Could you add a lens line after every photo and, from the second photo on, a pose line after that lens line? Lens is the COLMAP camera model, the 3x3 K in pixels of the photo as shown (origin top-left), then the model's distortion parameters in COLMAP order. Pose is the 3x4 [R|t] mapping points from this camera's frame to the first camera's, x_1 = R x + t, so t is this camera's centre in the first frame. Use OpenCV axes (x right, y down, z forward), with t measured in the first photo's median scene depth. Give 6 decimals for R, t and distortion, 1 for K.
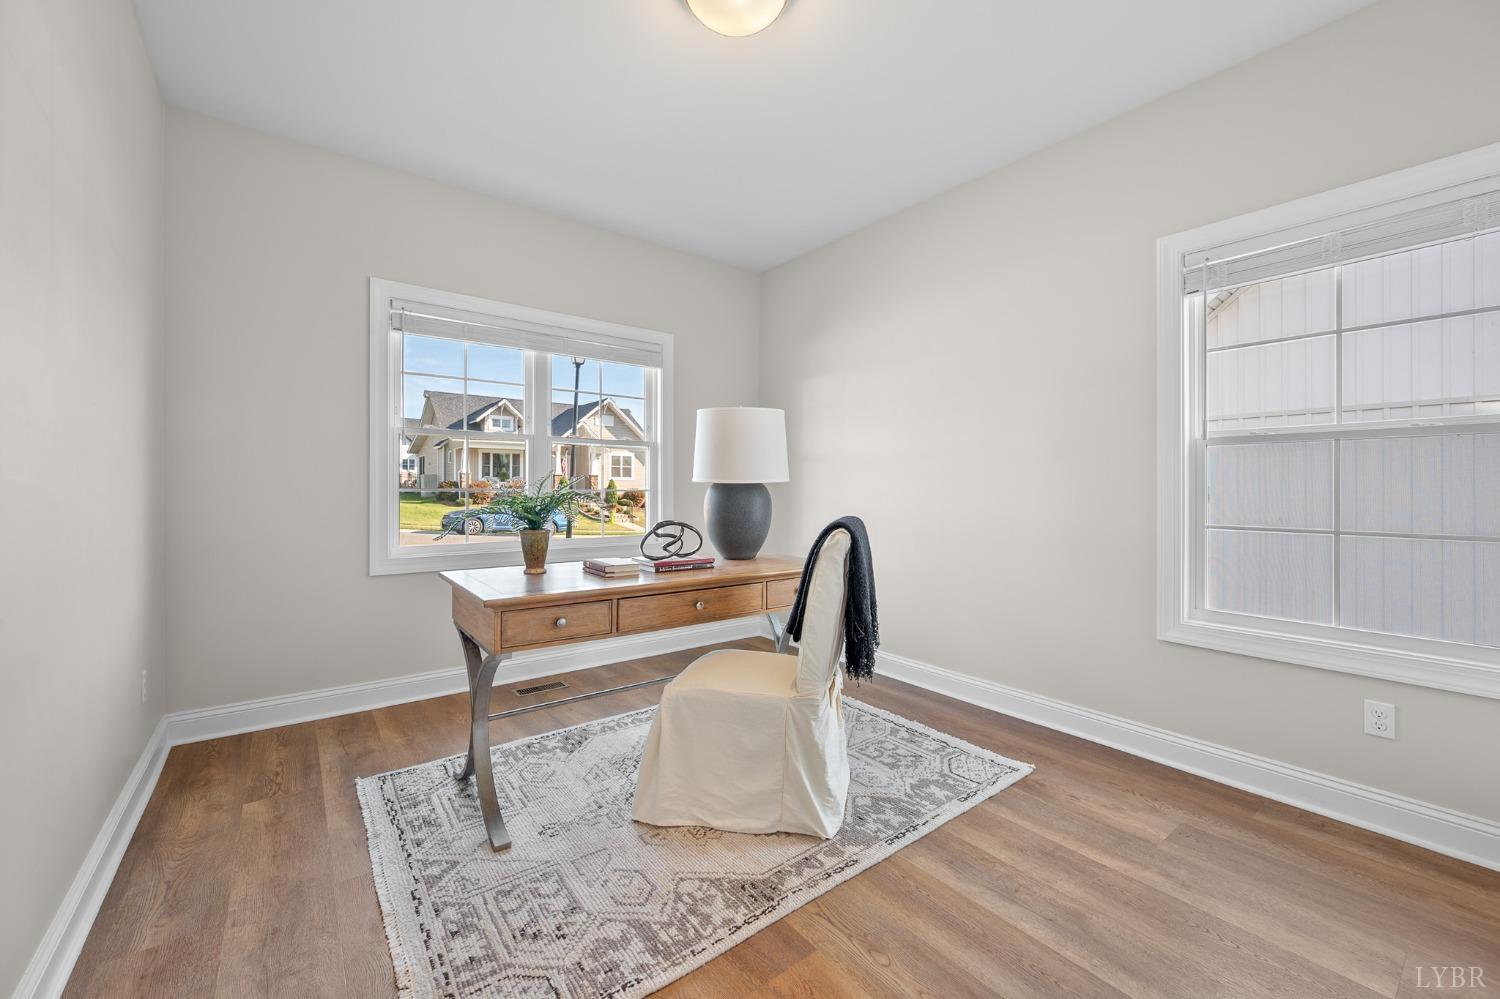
lens RADIAL K [[596.5, 0, 751.1], [0, 596.5, 491.0], [0, 0, 1]] dist [-0.001341, -0.000057]
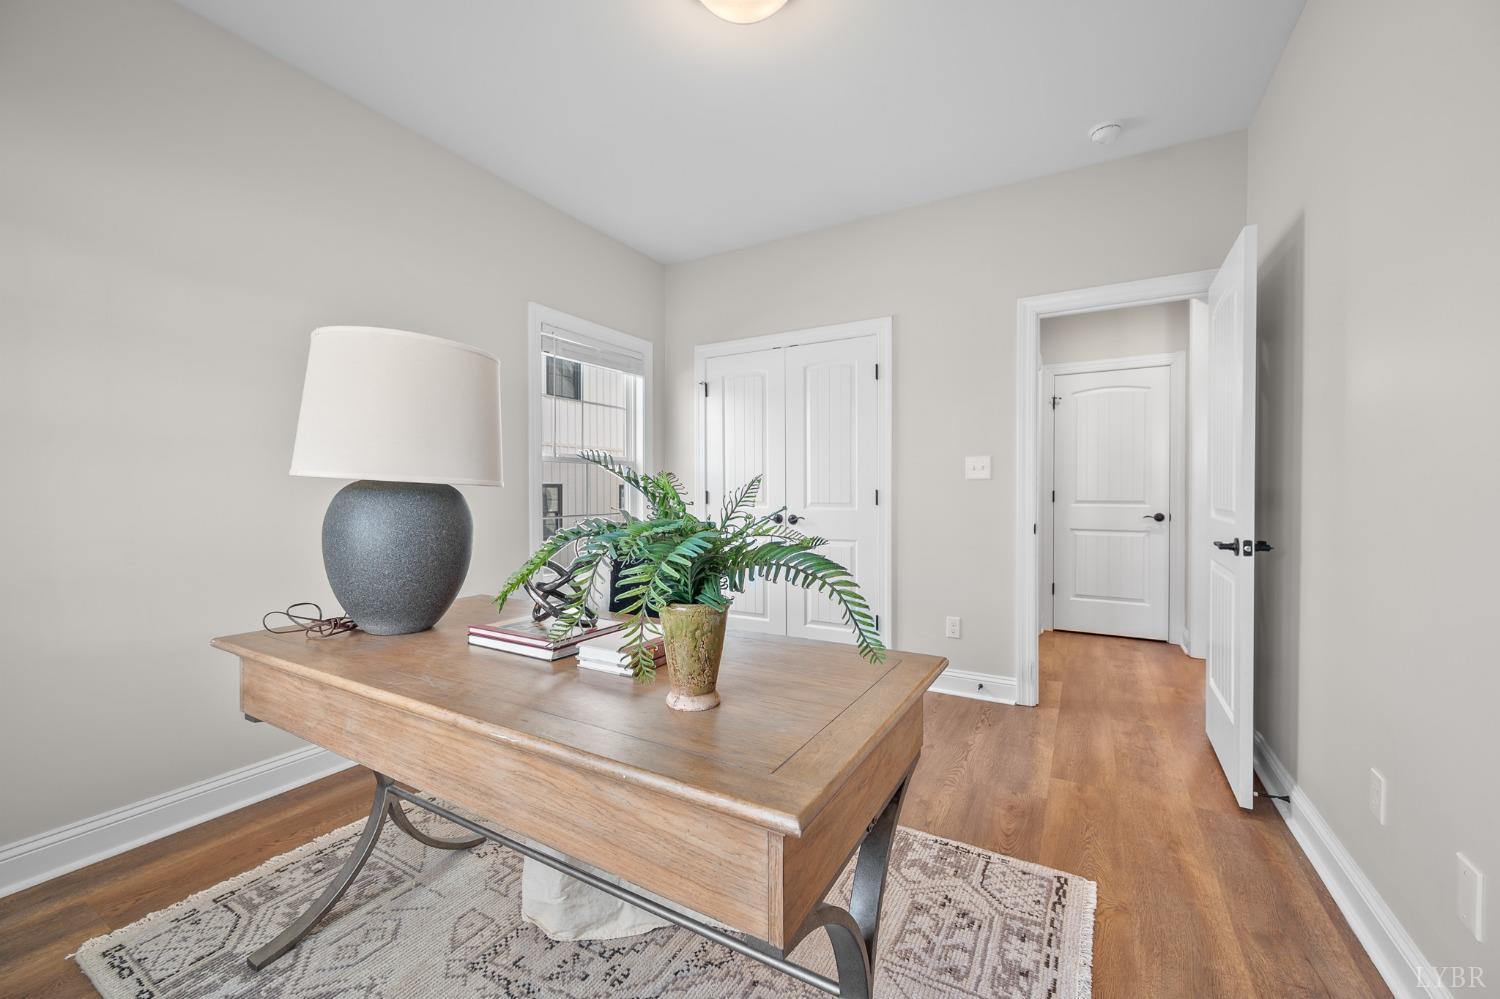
lens RADIAL K [[590.0, 0, 750.0], [0, 590.0, 499.5], [0, 0, 1]] dist [-0.000275, -0.000040]
pose [[-0.383079, -0.009079, 0.923671, -1.199024], [0.002744, 0.999936, 0.010967, -0.007412], [-0.923711, 0.006735, -0.383030, 1.777285]]
